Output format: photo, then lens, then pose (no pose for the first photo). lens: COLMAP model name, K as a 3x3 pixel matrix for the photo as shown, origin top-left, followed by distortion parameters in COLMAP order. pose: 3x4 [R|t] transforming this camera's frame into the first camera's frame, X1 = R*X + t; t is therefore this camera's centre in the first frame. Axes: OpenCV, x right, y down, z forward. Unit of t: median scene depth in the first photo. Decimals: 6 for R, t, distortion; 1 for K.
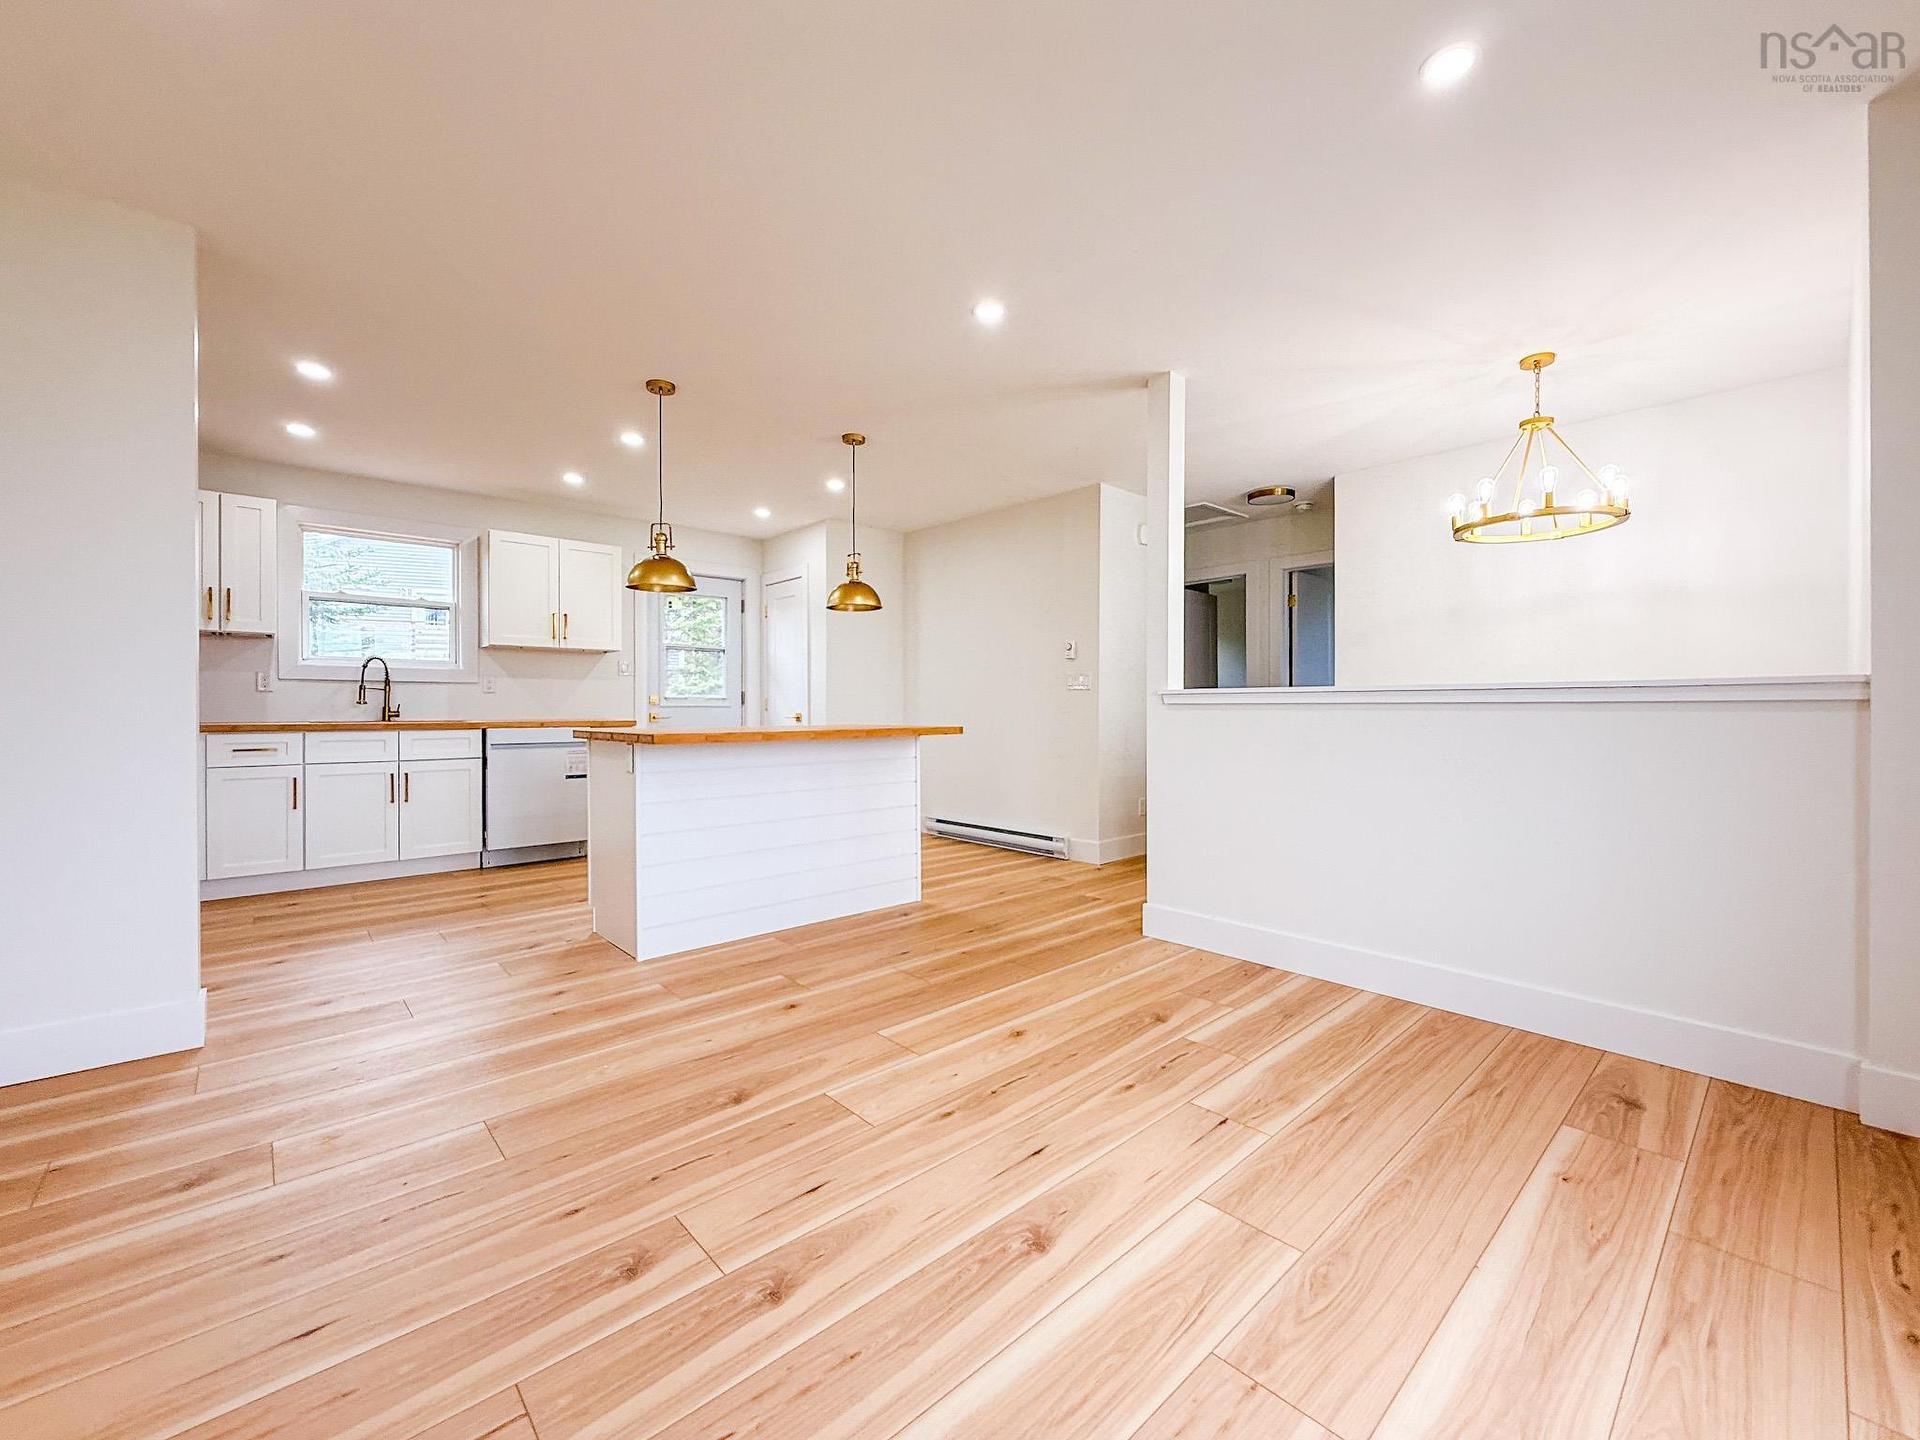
lens RADIAL K [[832.9, 0, 971.1], [0, 832.9, 707.9], [0, 0, 1]] dist [0.002567, 0.000167]
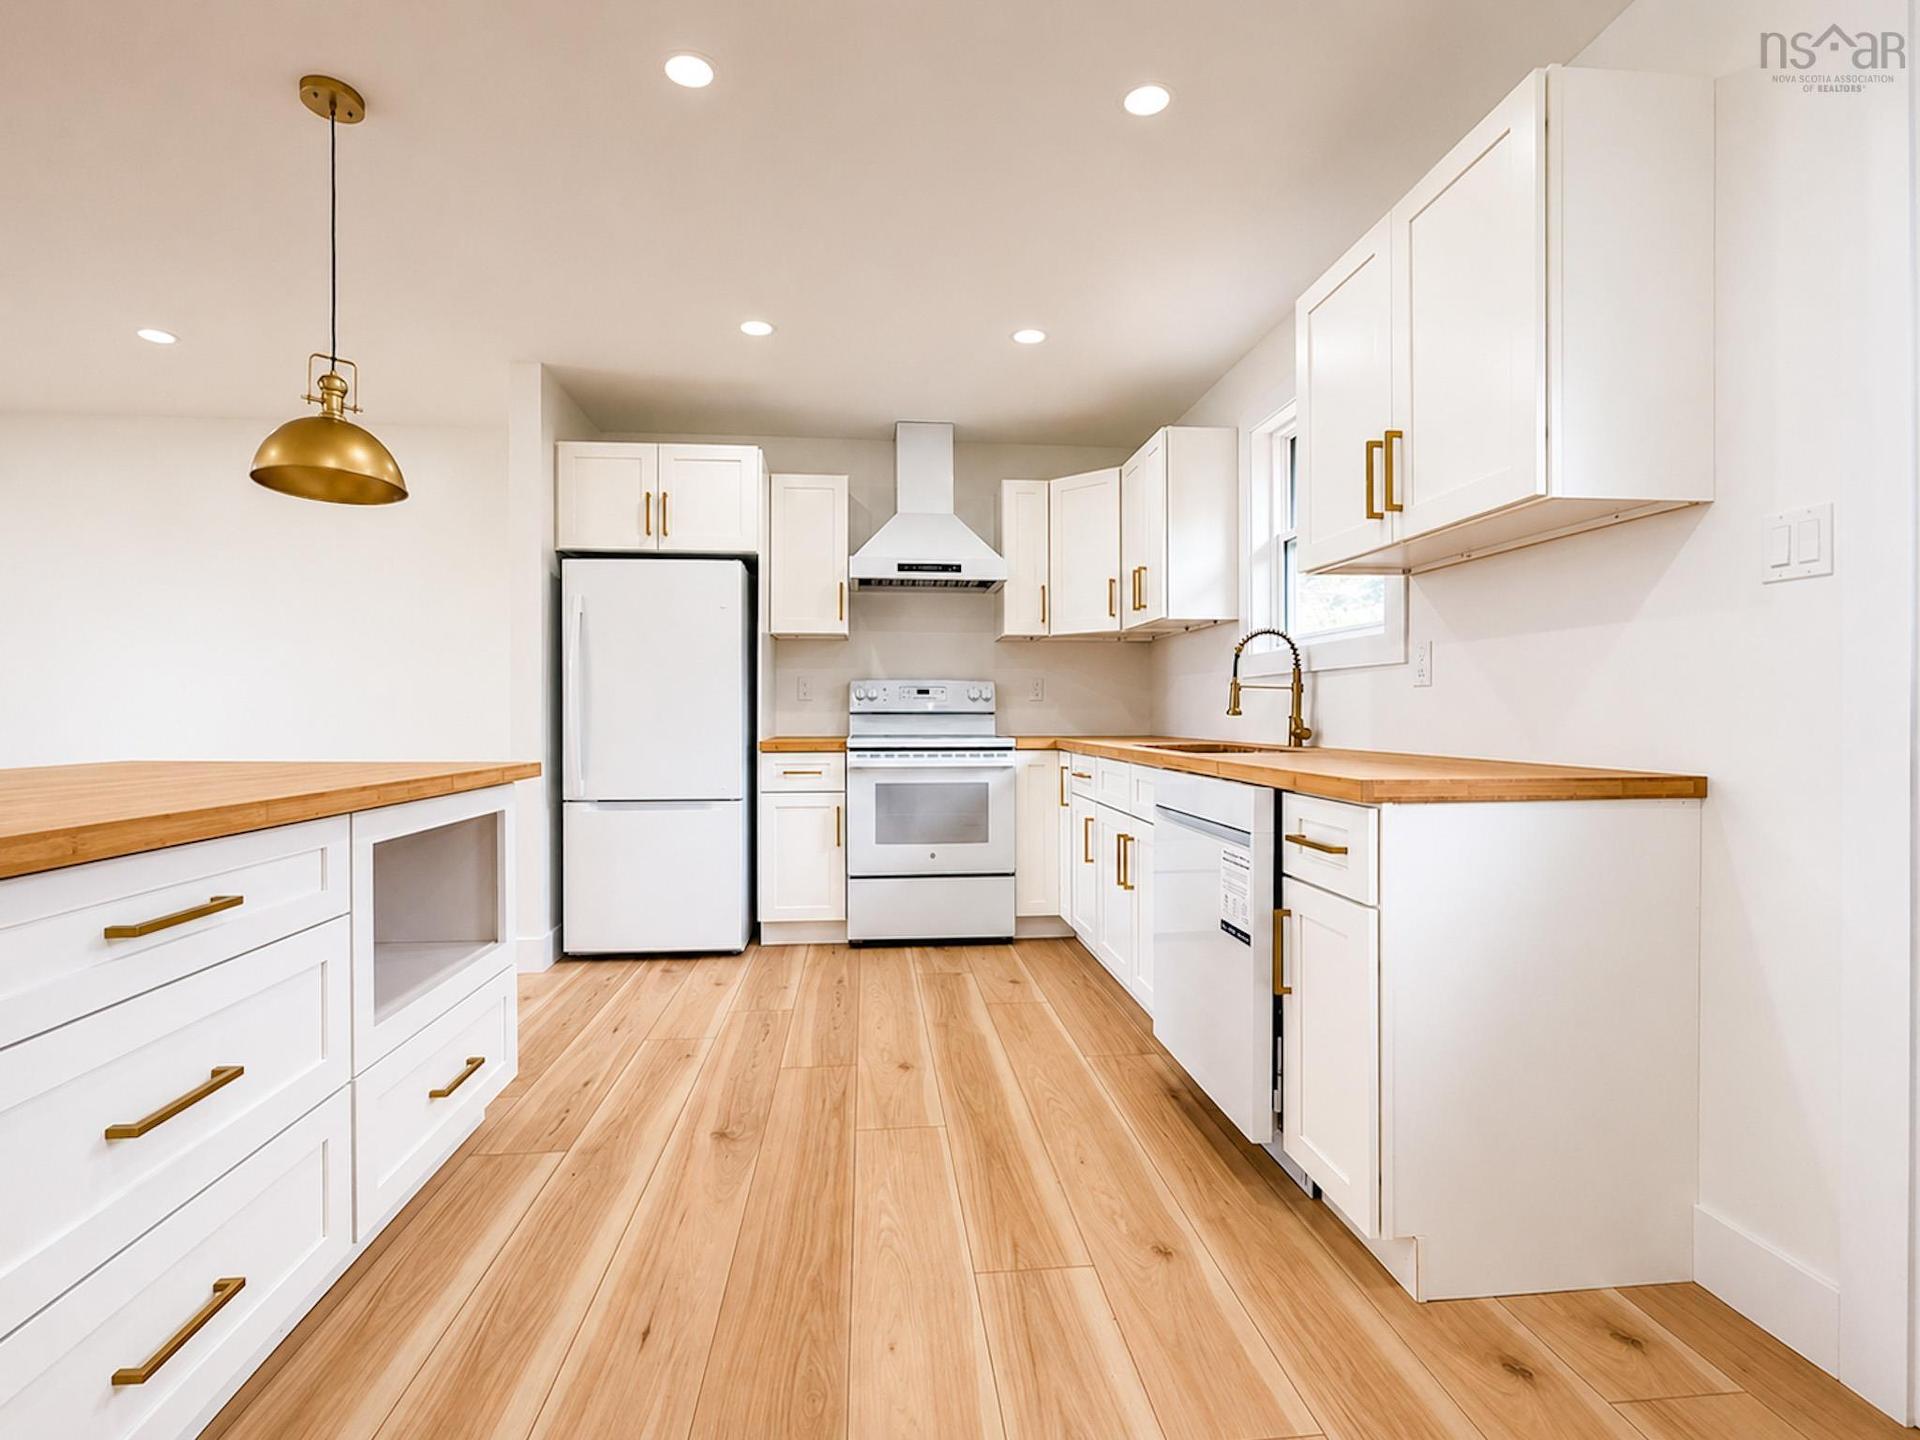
lens RADIAL K [[815.8, 0, 931.8], [0, 815.8, 727.0], [0, 0, 1]] dist [0.001188, -0.000121]
pose [[-0.601528, 0.009849, -0.798791, -0.145800], [0.001041, 0.999933, 0.011545, -0.003080], [0.798851, 0.006113, -0.601498, 1.139755]]
